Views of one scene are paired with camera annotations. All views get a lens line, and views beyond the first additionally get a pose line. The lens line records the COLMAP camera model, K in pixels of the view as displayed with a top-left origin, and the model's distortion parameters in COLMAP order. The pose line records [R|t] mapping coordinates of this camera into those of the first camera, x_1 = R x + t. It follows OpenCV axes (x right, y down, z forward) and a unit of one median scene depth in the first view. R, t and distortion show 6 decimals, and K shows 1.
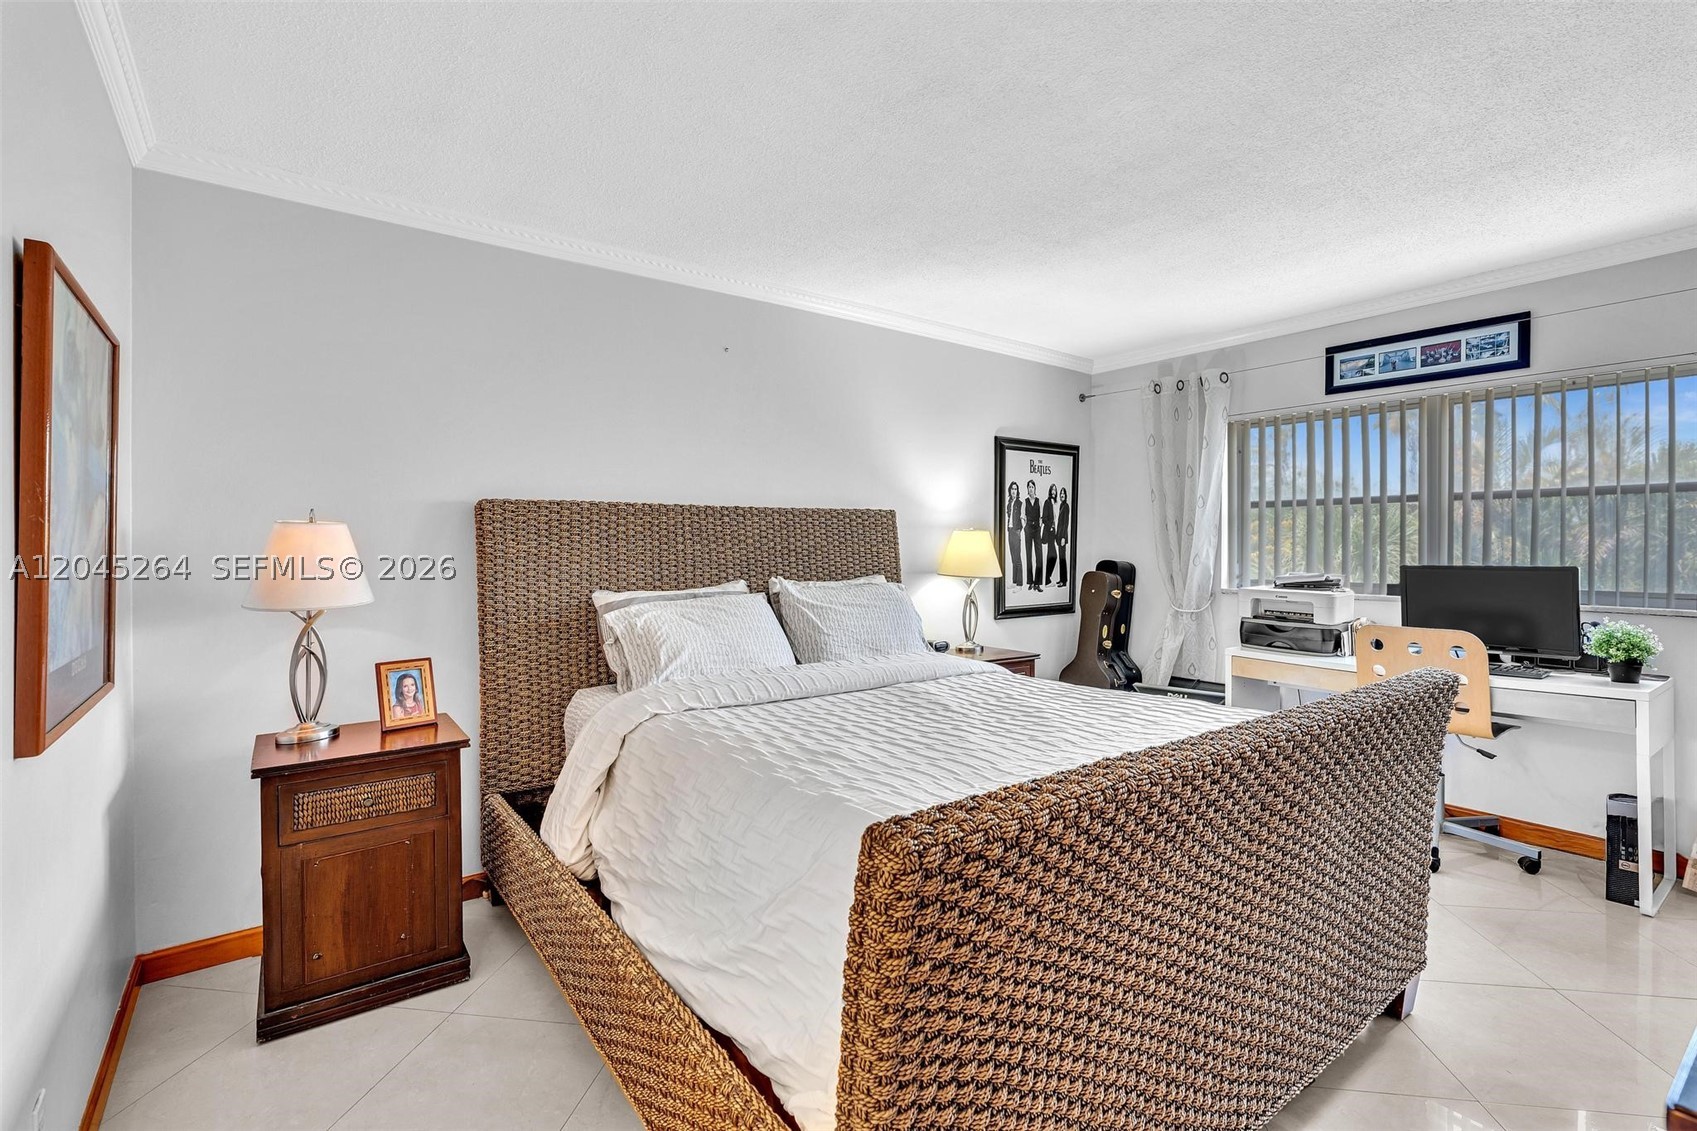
lens RADIAL K [[776.7, 0, 848.2], [0, 776.7, 558.1], [0, 0, 1]] dist [-0.002009, 0.000469]
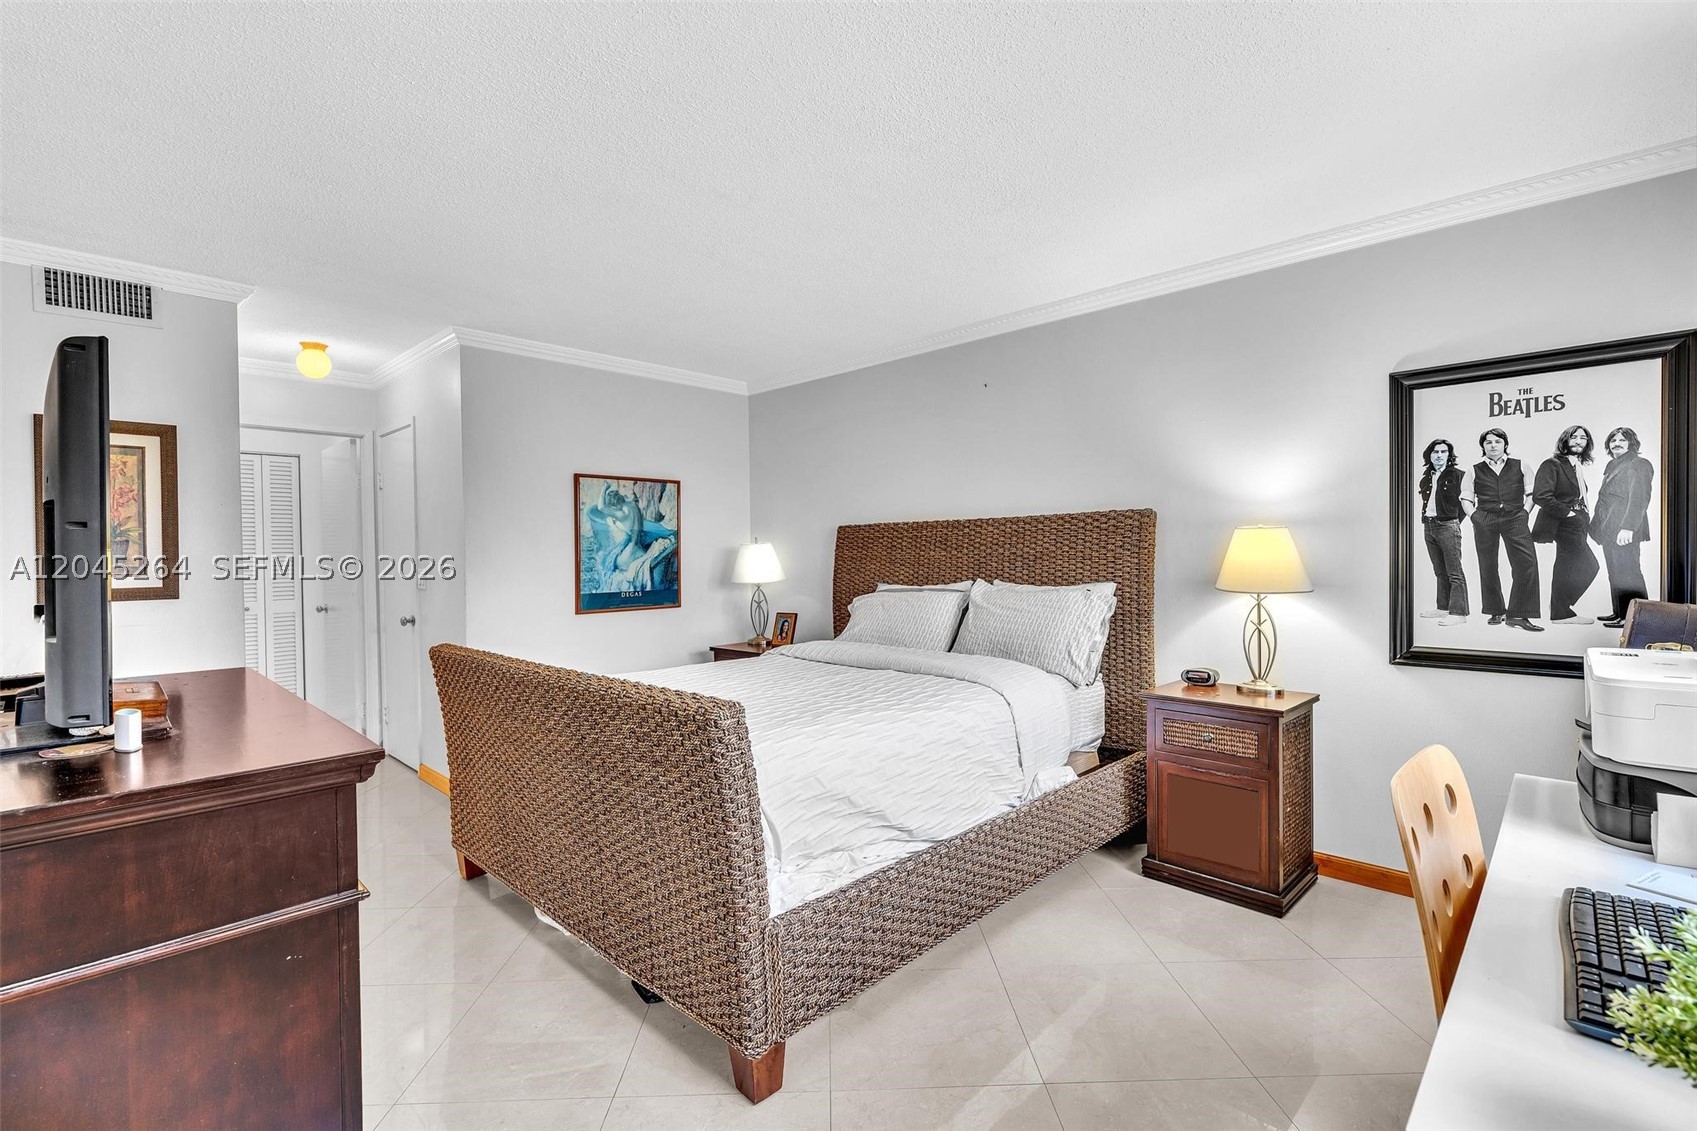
lens RADIAL K [[785.9, 0, 842.6], [0, 785.9, 562.9], [0, 0, 1]] dist [-0.003643, 0.000859]
pose [[0.140052, 0.005735, -0.990128, 0.739146], [-0.009780, 0.999942, 0.004409, -0.001847], [0.990096, 0.009066, 0.140100, 0.457641]]
